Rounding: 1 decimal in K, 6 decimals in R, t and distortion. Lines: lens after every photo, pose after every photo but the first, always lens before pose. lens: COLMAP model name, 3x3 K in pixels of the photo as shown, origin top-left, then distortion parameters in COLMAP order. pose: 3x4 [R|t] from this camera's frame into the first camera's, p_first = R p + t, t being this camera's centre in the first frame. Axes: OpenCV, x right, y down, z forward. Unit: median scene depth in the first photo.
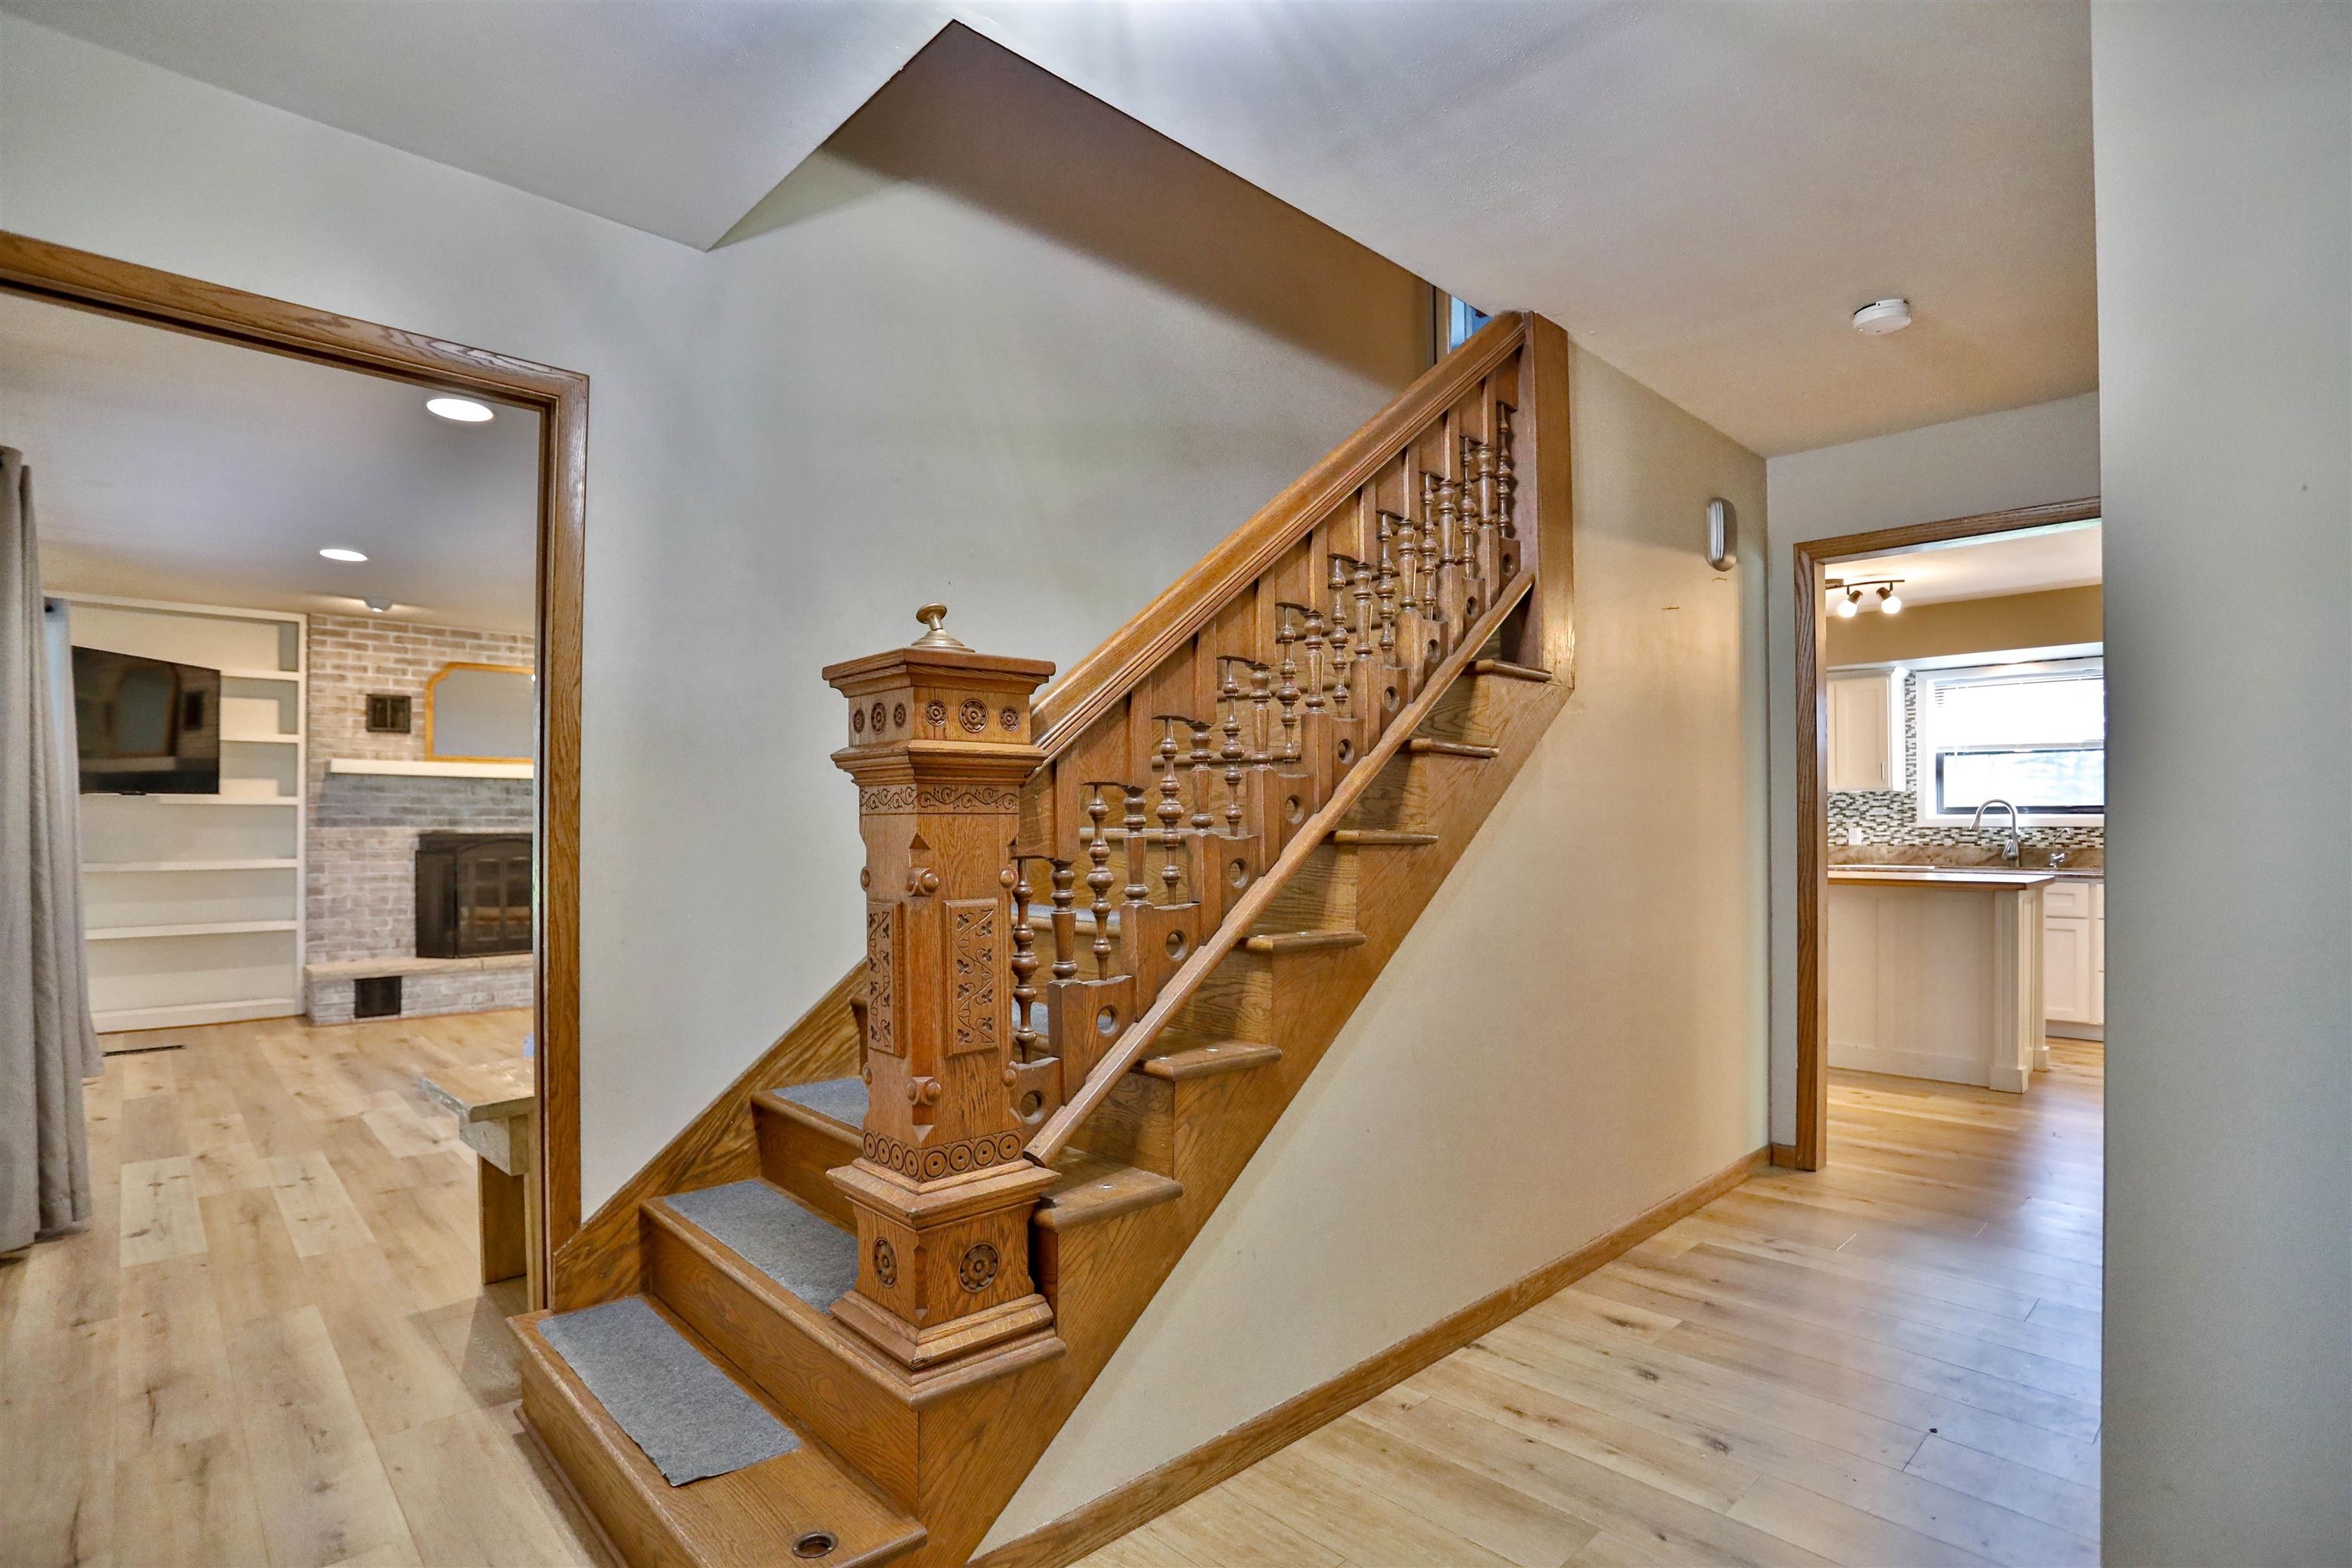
lens RADIAL K [[1175.6, 0, 1176.0], [0, 1175.6, 784.0], [0, 0, 1]] dist [-0.051148, 0.000424]
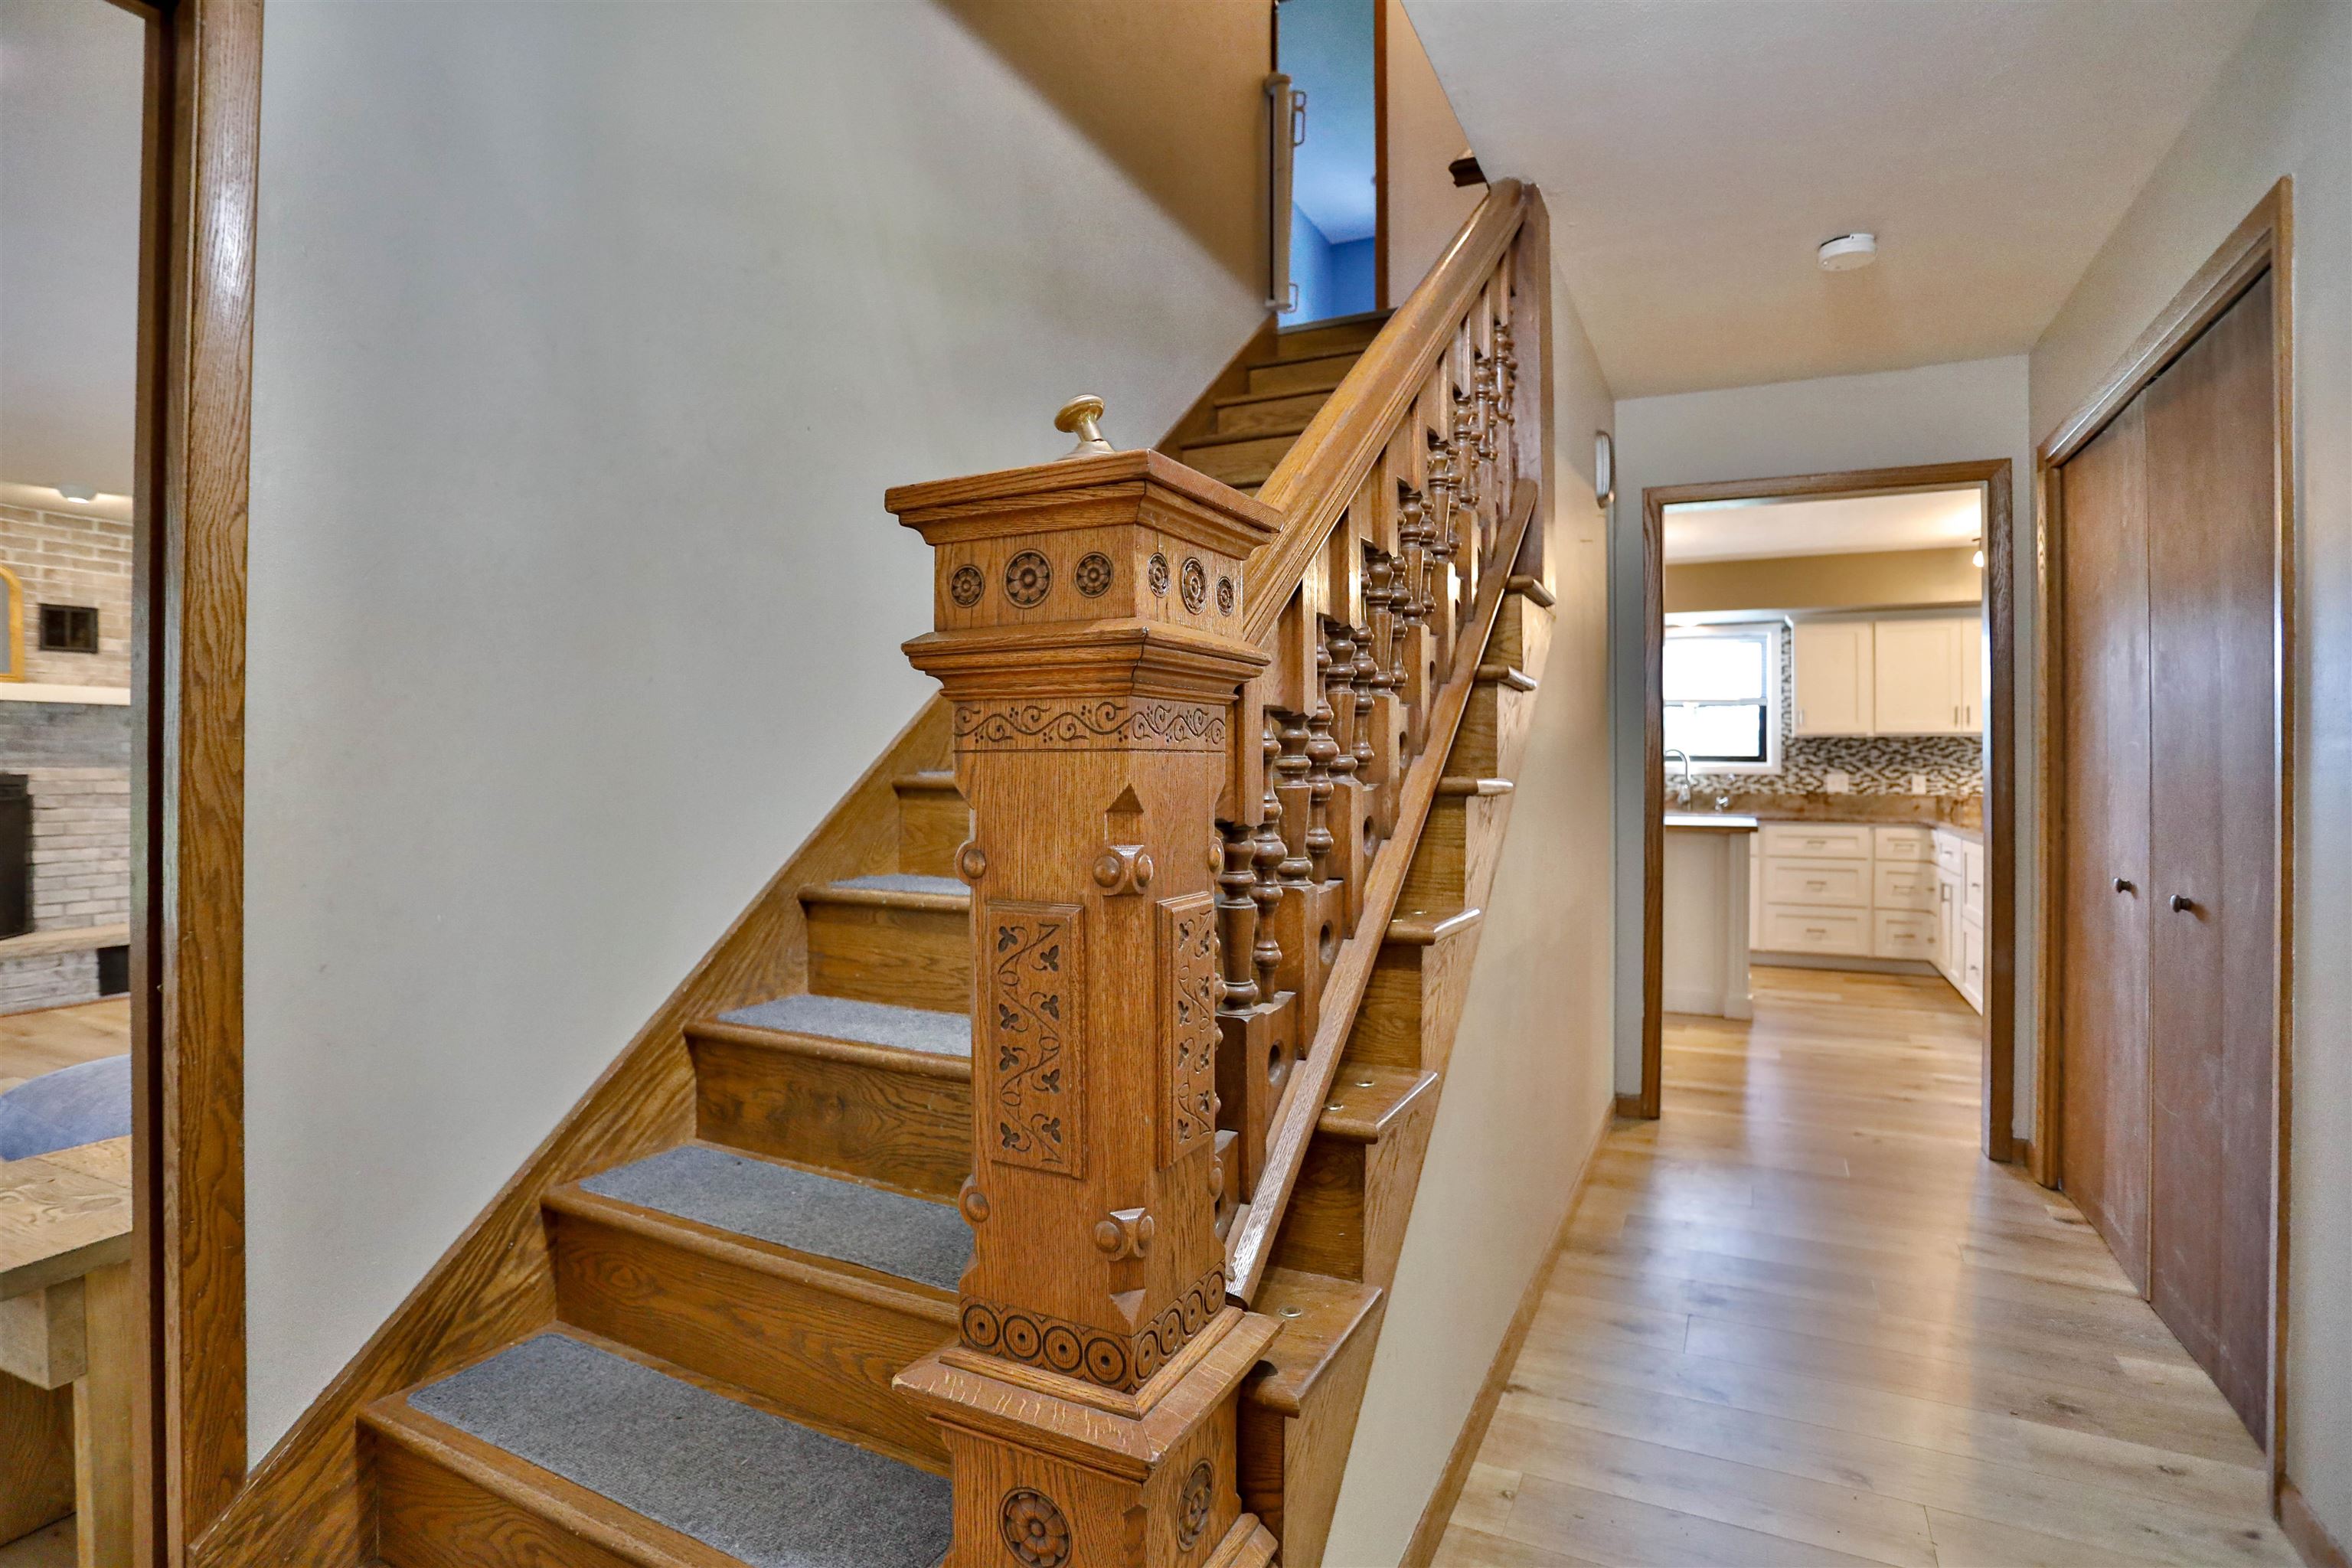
lens RADIAL K [[1159.7, 0, 1182.1], [0, 1159.7, 751.1], [0, 0, 1]] dist [-0.053222, 0.019564]
pose [[0.936767, 0.009551, 0.349823, -0.276657], [-0.016566, 0.999717, 0.017067, 0.011083], [-0.349561, -0.021783, 0.936660, 0.329759]]
